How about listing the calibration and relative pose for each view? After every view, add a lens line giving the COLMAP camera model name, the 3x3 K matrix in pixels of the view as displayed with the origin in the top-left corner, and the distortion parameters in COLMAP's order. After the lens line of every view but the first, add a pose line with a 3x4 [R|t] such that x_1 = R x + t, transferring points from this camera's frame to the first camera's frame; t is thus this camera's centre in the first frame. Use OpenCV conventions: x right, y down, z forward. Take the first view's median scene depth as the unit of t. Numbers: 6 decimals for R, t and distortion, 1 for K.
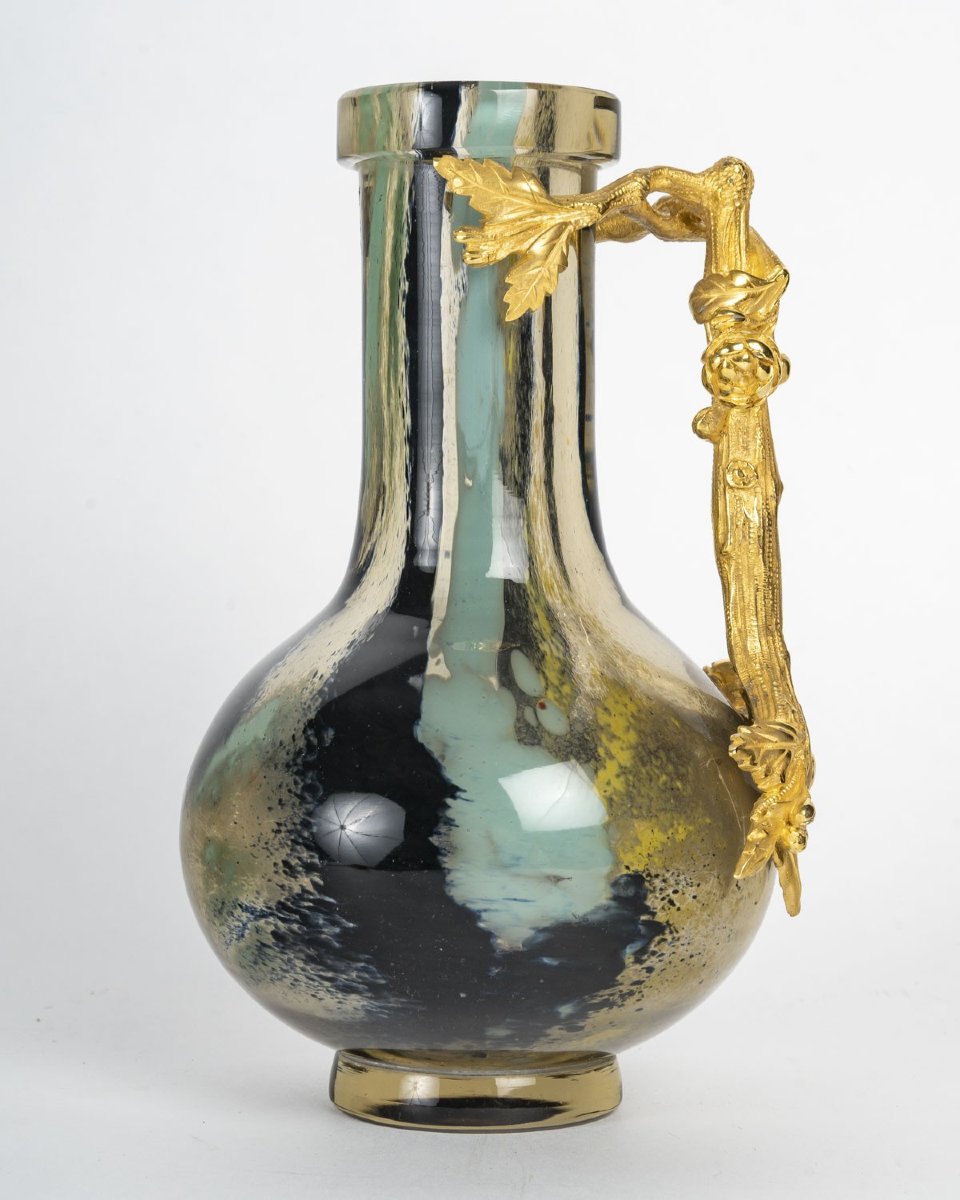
lens RADIAL K [[3474.4, 0, 554.1], [0, 3474.4, 598.1], [0, 0, 1]] dist [0.056166, 0.358078]
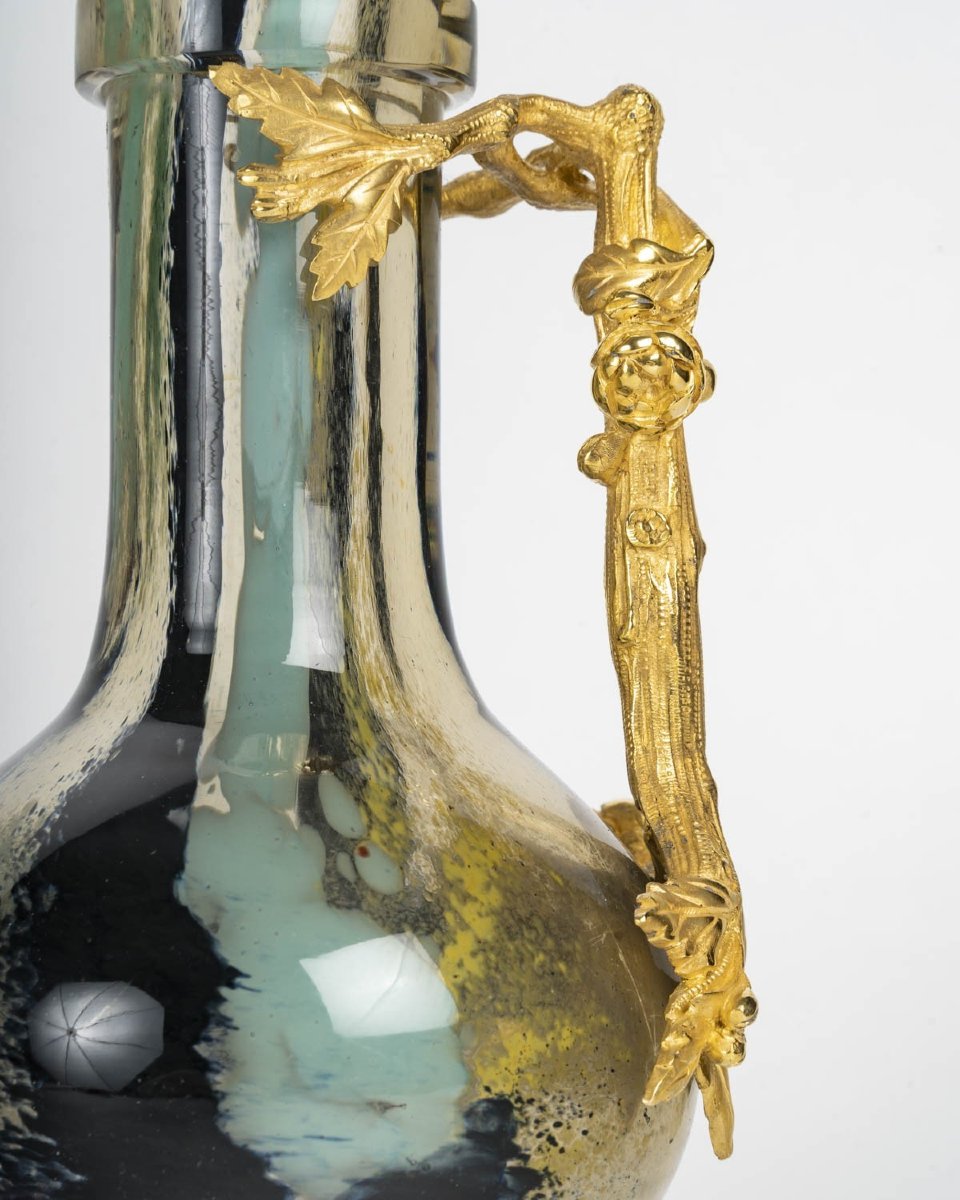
lens RADIAL K [[3474.4, 0, 554.1], [0, 3474.4, 598.1], [0, 0, 1]] dist [0.056166, 0.358078]
pose [[0.998871, 0.002349, 0.047450, 0.001483], [0.000827, 0.997765, -0.066815, 0.026595], [-0.047501, 0.066779, 0.996636, 0.307819]]
